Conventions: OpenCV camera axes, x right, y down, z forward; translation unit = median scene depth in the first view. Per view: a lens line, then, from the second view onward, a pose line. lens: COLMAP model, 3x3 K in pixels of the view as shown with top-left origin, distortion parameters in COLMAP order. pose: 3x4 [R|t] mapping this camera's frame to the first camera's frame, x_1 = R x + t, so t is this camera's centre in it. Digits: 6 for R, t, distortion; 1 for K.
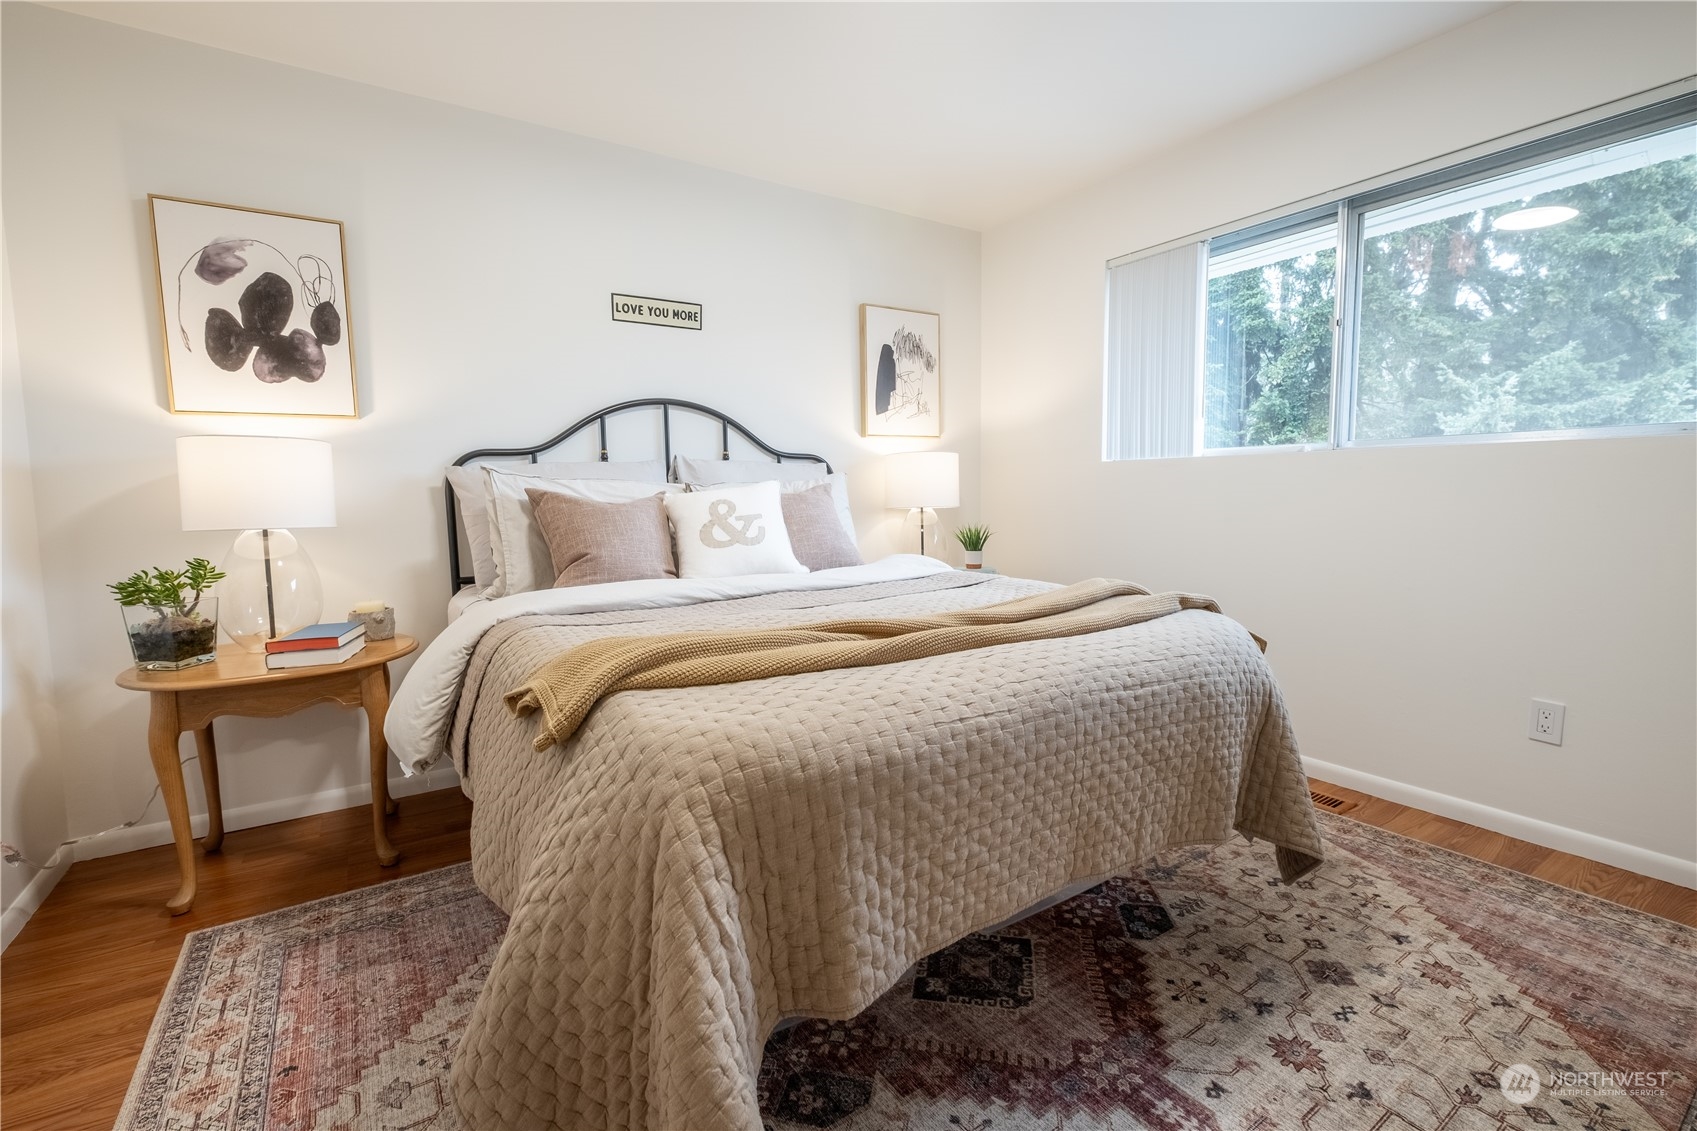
lens RADIAL K [[736.1, 0, 850.6], [0, 736.1, 562.3], [0, 0, 1]] dist [-0.000269, -0.002594]
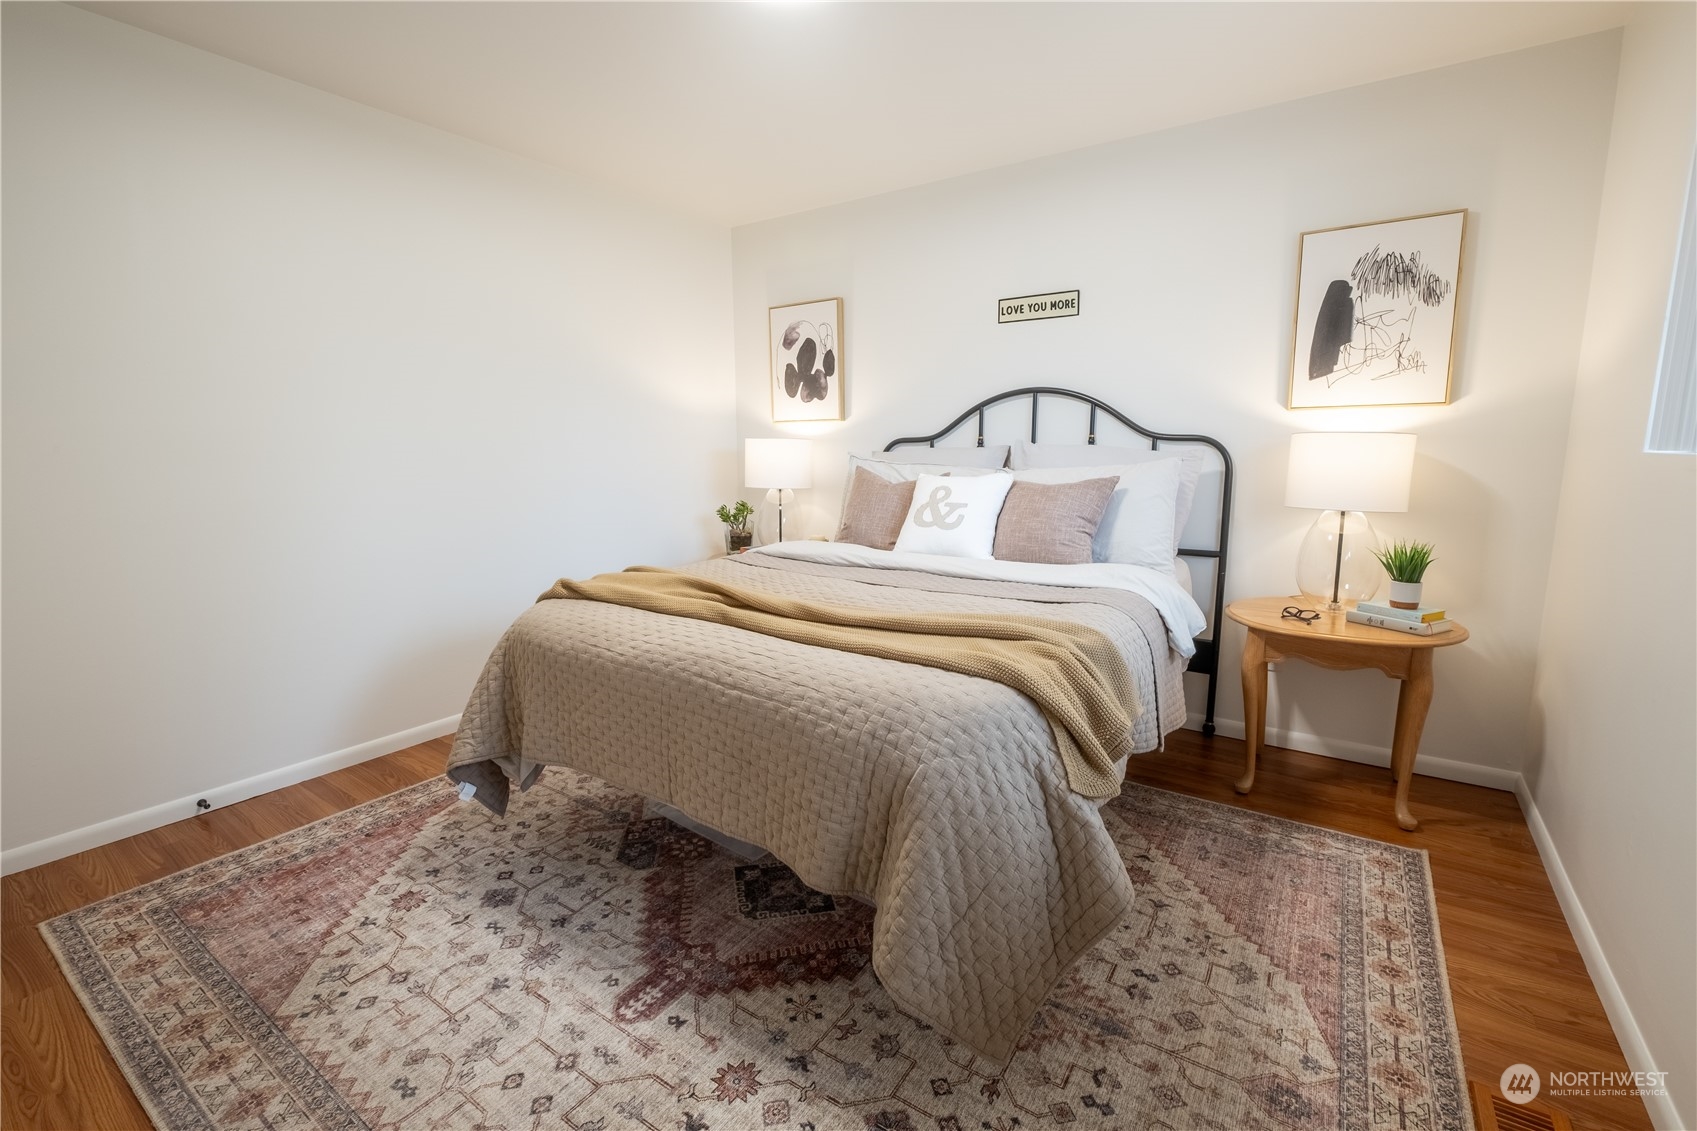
lens RADIAL K [[736.1, 0, 852.7], [0, 736.1, 565.3], [0, 0, 1]] dist [-0.000269, -0.002594]
pose [[0.377669, 0.162805, -0.911515, 0.844684], [-0.091847, 0.986153, 0.138081, -0.109460], [0.921374, 0.031571, 0.387393, 0.417152]]
